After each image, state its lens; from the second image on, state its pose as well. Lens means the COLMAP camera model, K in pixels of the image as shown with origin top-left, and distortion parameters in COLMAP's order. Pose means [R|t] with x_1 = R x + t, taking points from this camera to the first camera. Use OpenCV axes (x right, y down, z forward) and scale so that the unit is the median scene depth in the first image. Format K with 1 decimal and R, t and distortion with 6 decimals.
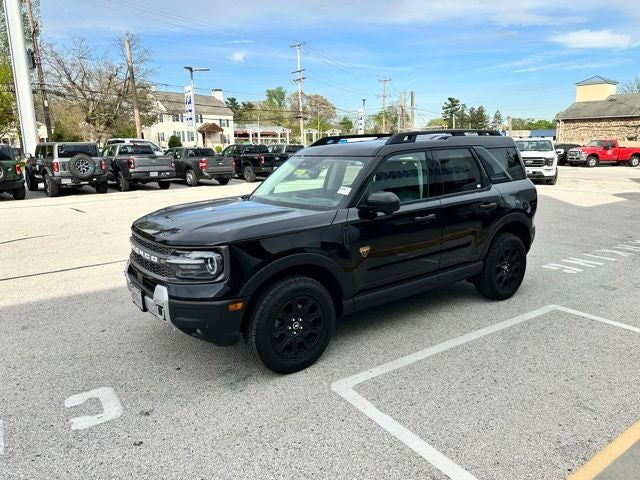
lens RADIAL K [[449.0, 0, 319.2], [0, 449.0, 242.6], [0, 0, 1]] dist [0.052256, -0.066108]
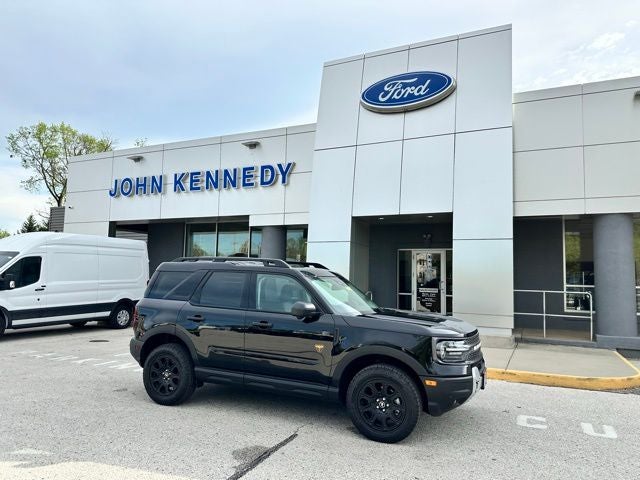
lens RADIAL K [[449.0, 0, 316.9], [0, 449.0, 246.0], [0, 0, 1]] dist [0.052256, -0.066108]
pose [[-0.497587, 0.070845, 0.864516, -0.335211], [0.163009, 0.986539, 0.012979, -0.092963], [-0.851960, 0.147382, -0.502437, 0.506649]]
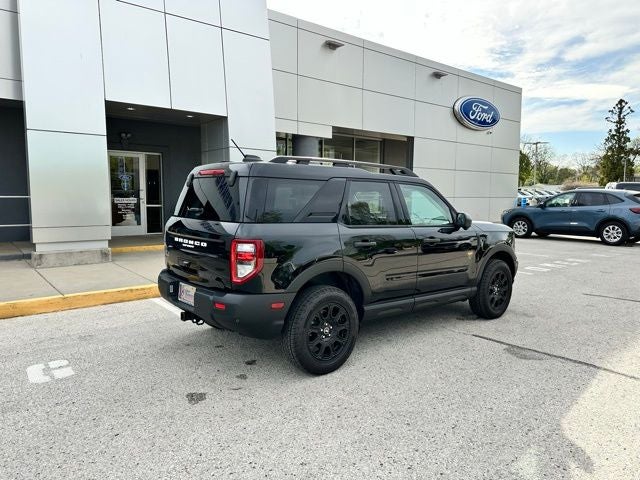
lens RADIAL K [[449.0, 0, 322.5], [0, 449.0, 239.6], [0, 0, 1]] dist [0.052256, -0.066108]
pose [[-0.996891, 0.015208, -0.077316, 0.089757], [-0.008493, 0.954744, 0.297306, -0.128665], [0.078339, 0.297038, -0.951647, 0.670087]]
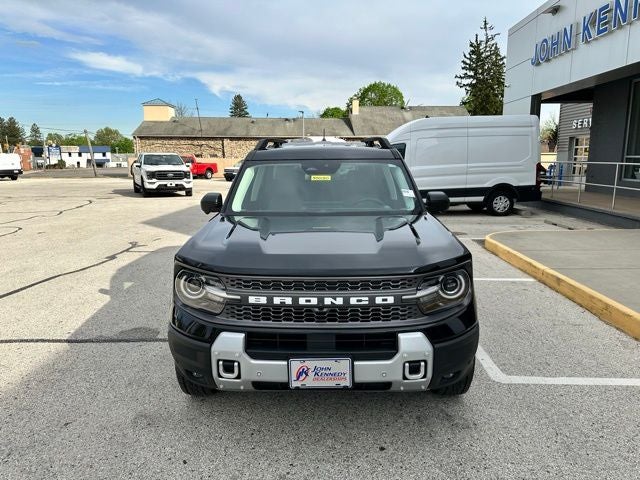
lens RADIAL K [[449.0, 0, 317.8], [0, 449.0, 240.2], [0, 0, 1]] dist [0.052256, -0.066108]
pose [[0.601780, -0.130862, 0.787868, -0.215776], [0.161576, 0.986035, 0.040364, -0.022635], [-0.782147, 0.103010, 0.614520, 0.144512]]
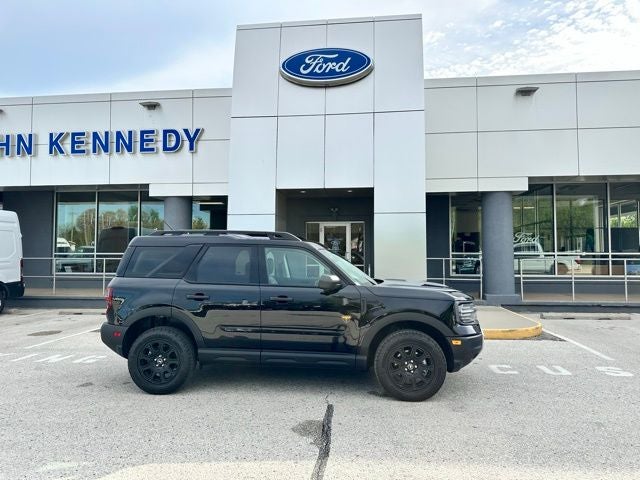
lens RADIAL K [[449.0, 0, 315.9], [0, 449.0, 239.0], [0, 0, 1]] dist [0.052256, -0.066108]
pose [[-0.749143, 0.039221, 0.661246, -0.253417], [0.147581, 0.983038, 0.108890, -0.112684], [-0.645759, 0.179161, -0.742224, 0.601474]]
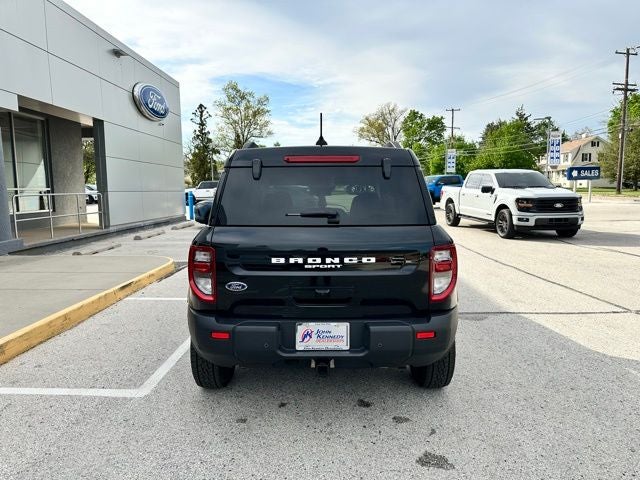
lens RADIAL K [[449.0, 0, 316.8], [0, 449.0, 243.9], [0, 0, 1]] dist [0.052256, -0.066108]
pose [[-0.591059, 0.115518, -0.798314, 0.293687], [-0.148791, 0.957095, 0.248658, -0.098575], [0.792786, 0.265753, -0.548512, 0.506173]]
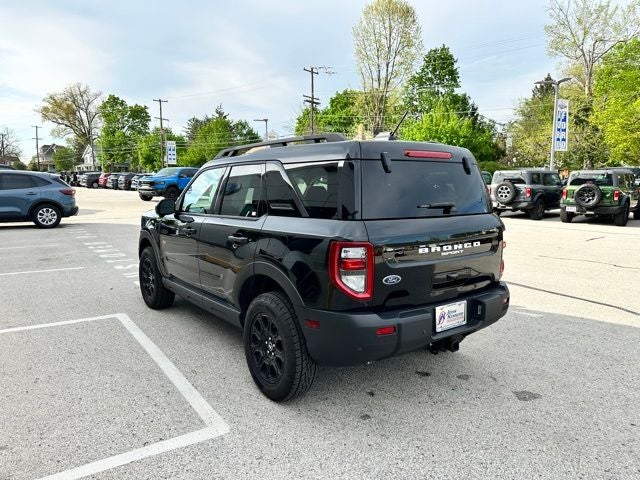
lens RADIAL K [[449.0, 0, 318.1], [0, 449.0, 244.1], [0, 0, 1]] dist [0.052256, -0.066108]
pose [[0.008290, 0.150784, -0.988532, 0.346678], [-0.211685, 0.966426, 0.145637, -0.065487], [0.977303, 0.208050, 0.039931, 0.343519]]
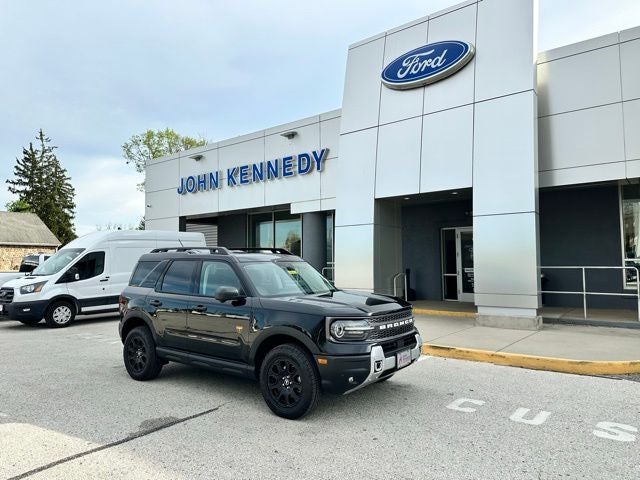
lens RADIAL K [[449.0, 0, 324.2], [0, 449.0, 238.7], [0, 0, 1]] dist [0.052256, -0.066108]
pose [[-0.293832, 0.073188, 0.953051, -0.404198], [0.212580, 0.977098, -0.009495, -0.066449], [-0.931919, 0.199810, -0.302661, 0.382633]]
